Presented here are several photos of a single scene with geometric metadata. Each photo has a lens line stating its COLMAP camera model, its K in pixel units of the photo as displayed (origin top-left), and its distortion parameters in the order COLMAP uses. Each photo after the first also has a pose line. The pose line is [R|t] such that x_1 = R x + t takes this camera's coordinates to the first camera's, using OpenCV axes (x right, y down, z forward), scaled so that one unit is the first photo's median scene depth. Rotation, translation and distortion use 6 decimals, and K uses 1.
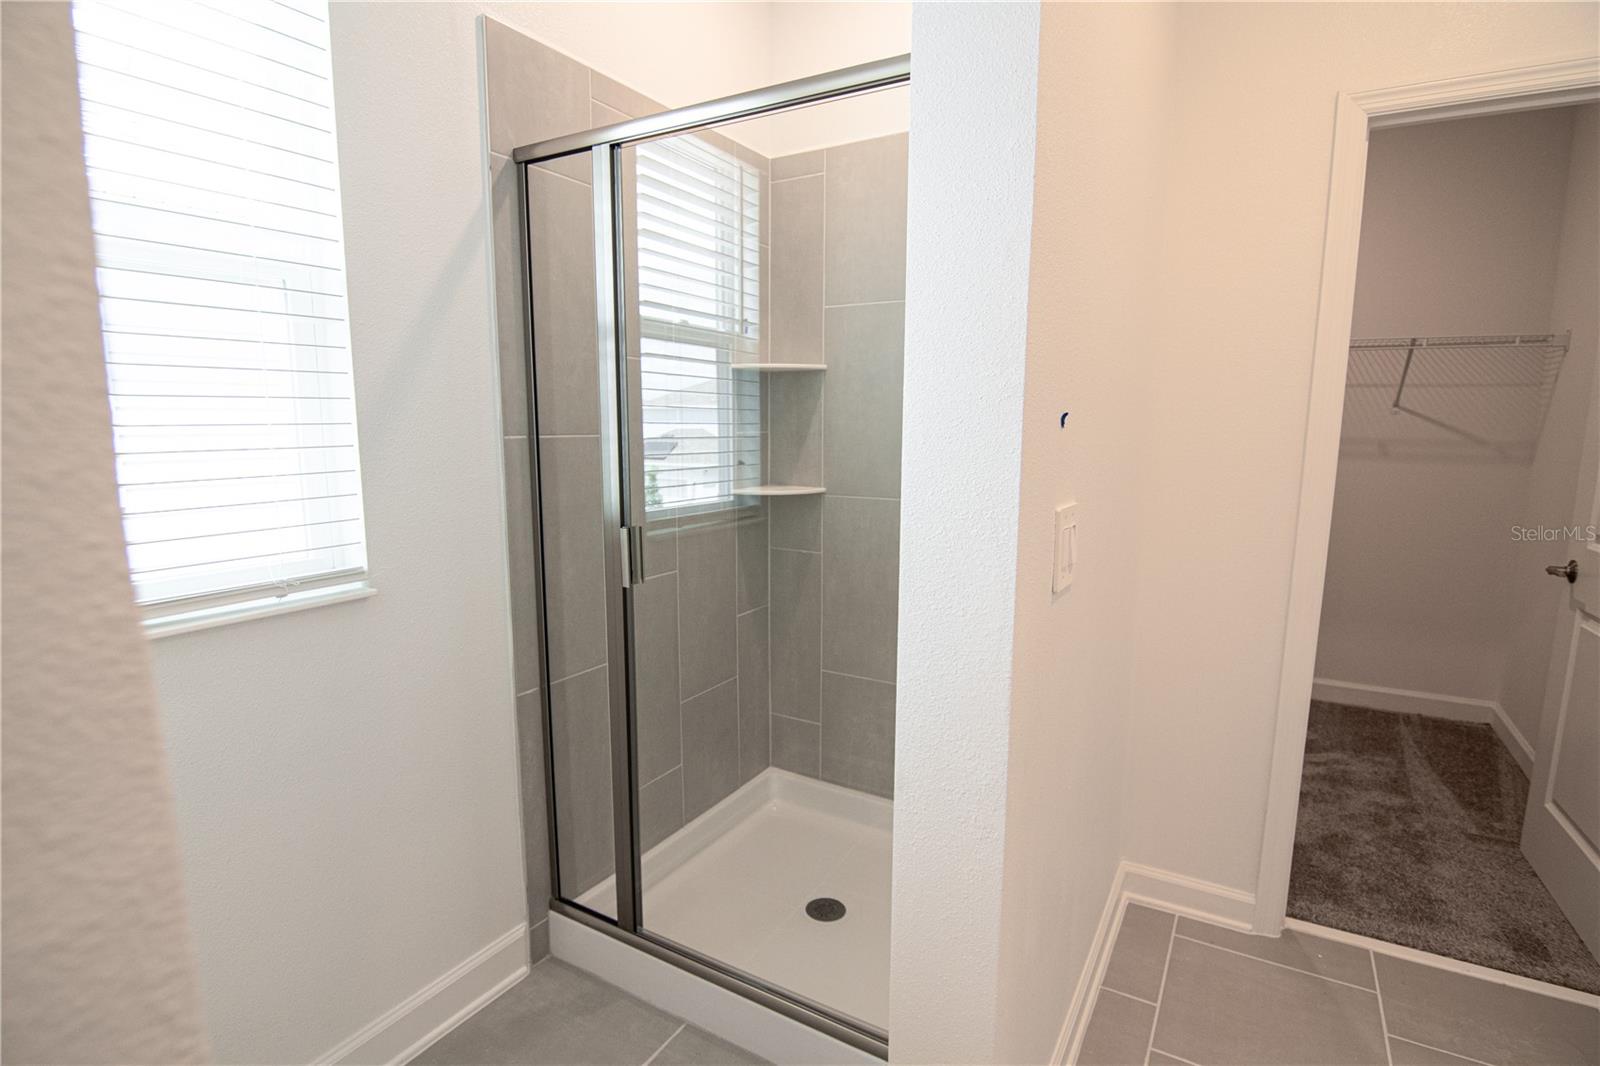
lens RADIAL K [[790.7, 0, 806.6], [0, 790.7, 530.3], [0, 0, 1]] dist [0.001932, -0.013750]
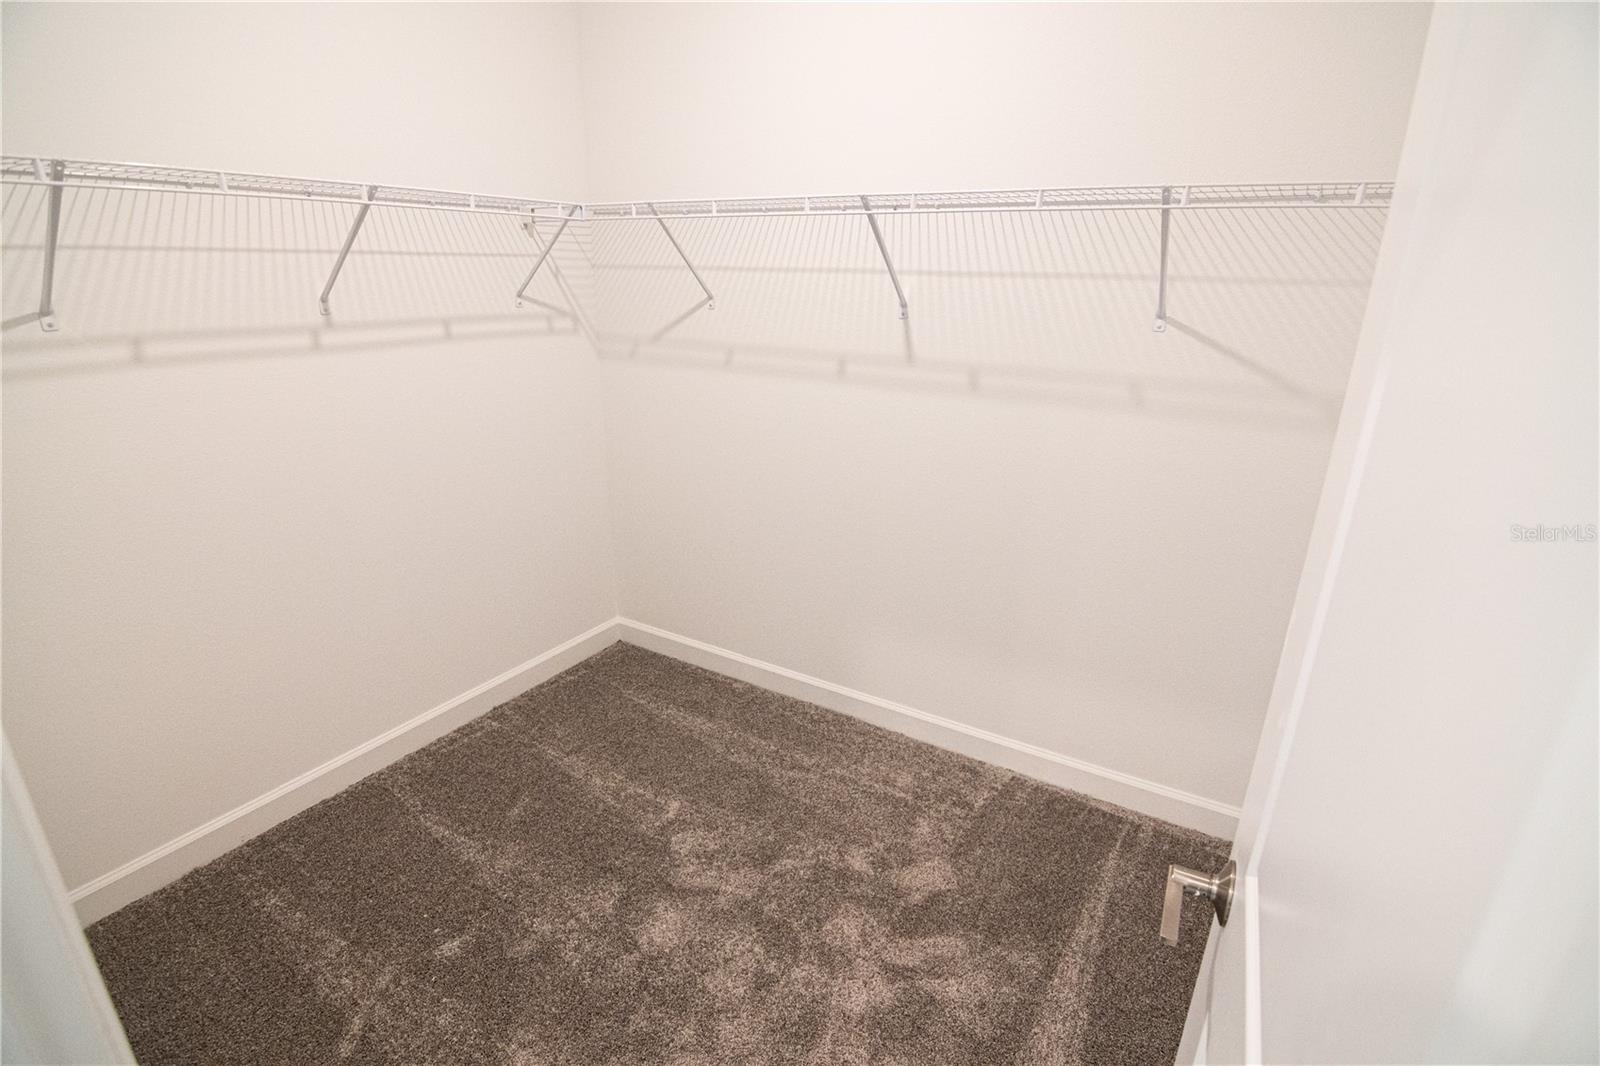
lens RADIAL K [[790.7, 0, 806.6], [0, 790.7, 530.3], [0, 0, 1]] dist [0.001932, -0.013750]
pose [[0.999920, 0.012632, -0.000074, 0.543343], [-0.012417, 0.983966, 0.177921, -0.114536], [0.002320, -0.177906, 0.984045, 0.462727]]
